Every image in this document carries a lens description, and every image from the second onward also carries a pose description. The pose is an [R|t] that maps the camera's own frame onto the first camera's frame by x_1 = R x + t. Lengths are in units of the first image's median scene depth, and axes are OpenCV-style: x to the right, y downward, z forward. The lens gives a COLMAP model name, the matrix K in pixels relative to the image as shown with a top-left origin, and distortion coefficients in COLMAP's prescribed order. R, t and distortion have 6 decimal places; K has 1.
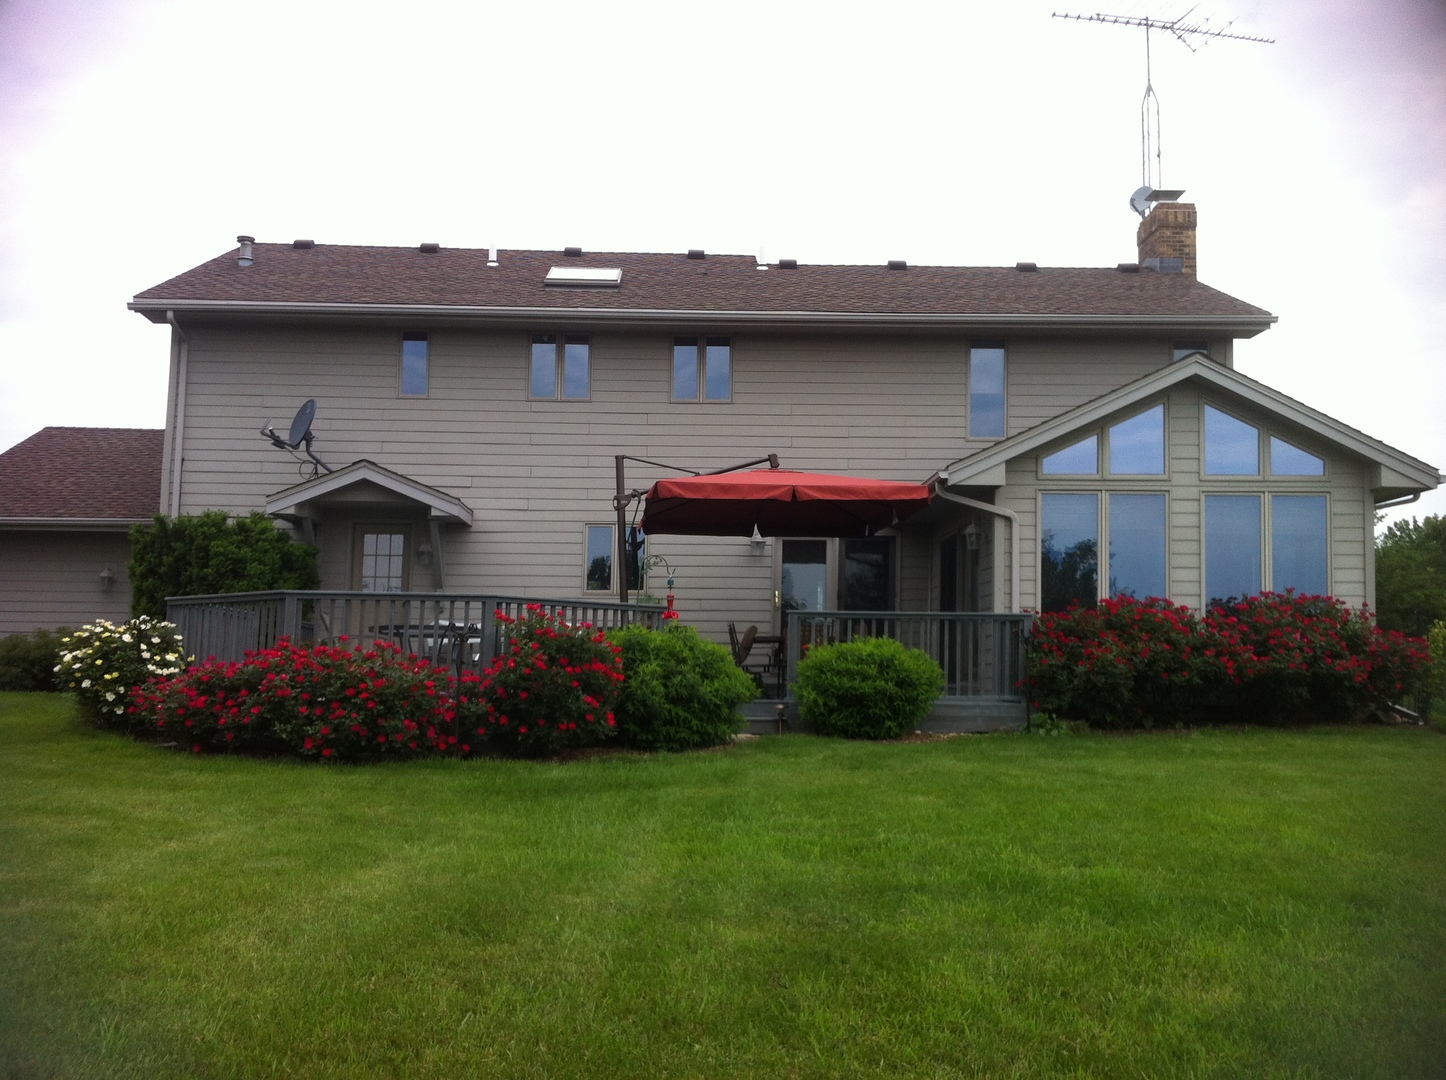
lens RADIAL K [[1441.9, 0, 728.4], [0, 1441.9, 539.1], [0, 0, 1]] dist [0.039920, 0.000000]
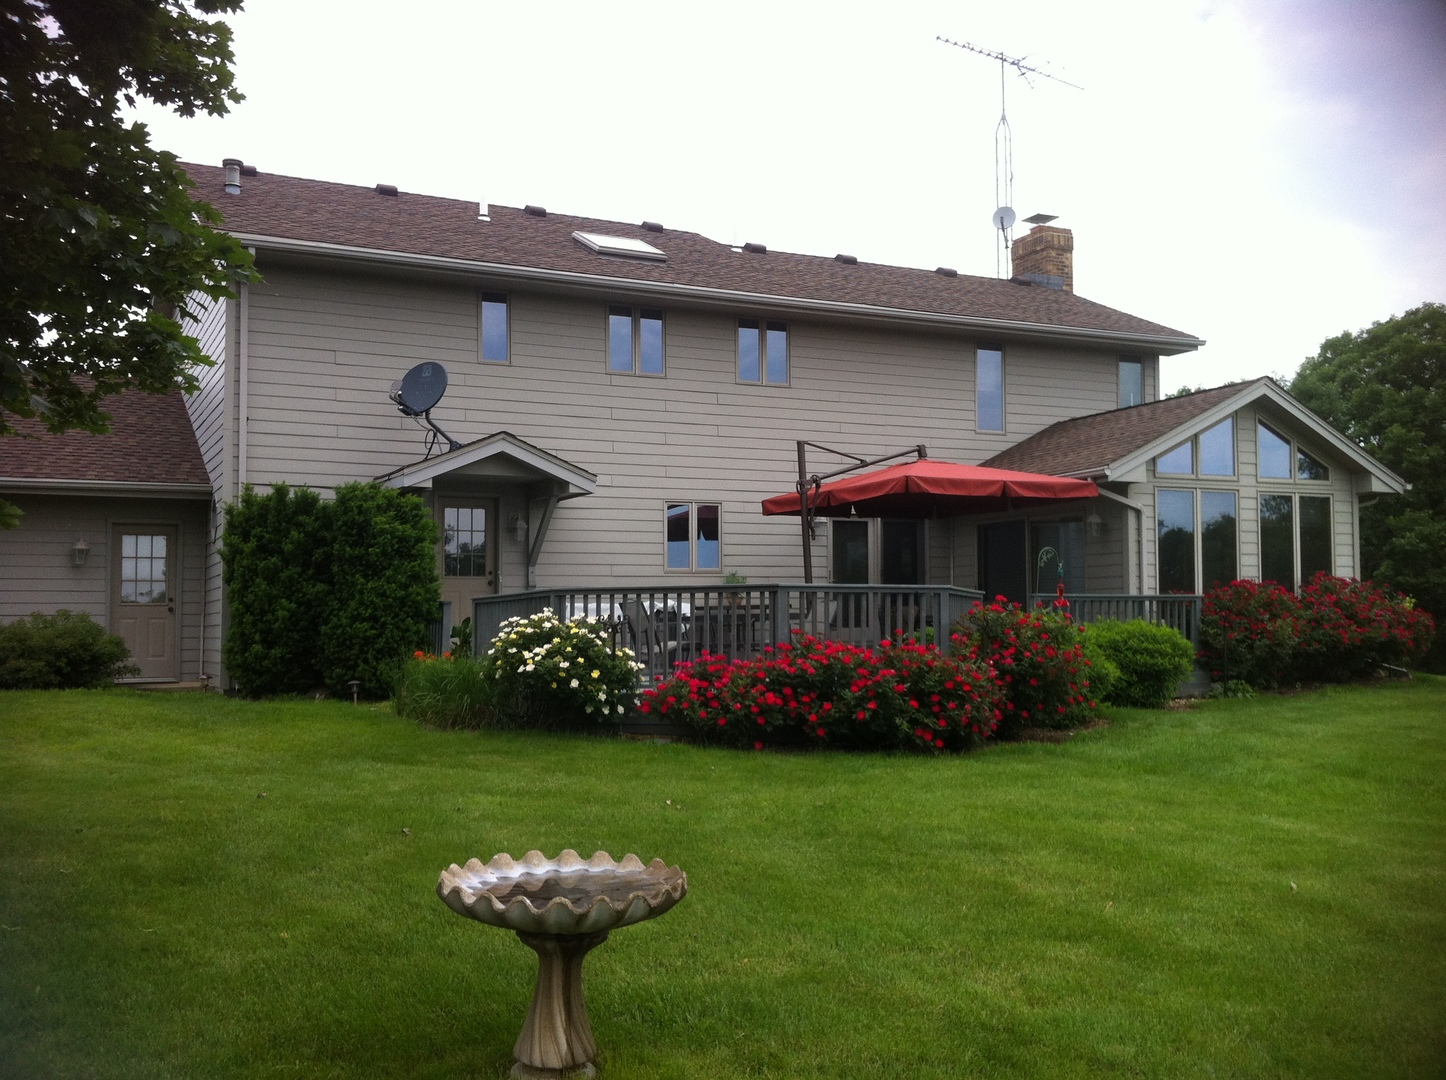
lens RADIAL K [[1441.9, 0, 730.8], [0, 1441.9, 547.9], [0, 0, 1]] dist [0.039920, 0.000000]
pose [[0.900831, 0.006399, 0.434122, -0.488782], [-0.023471, 0.999147, 0.033975, -0.013458], [-0.433535, -0.040795, 0.900213, 0.083244]]
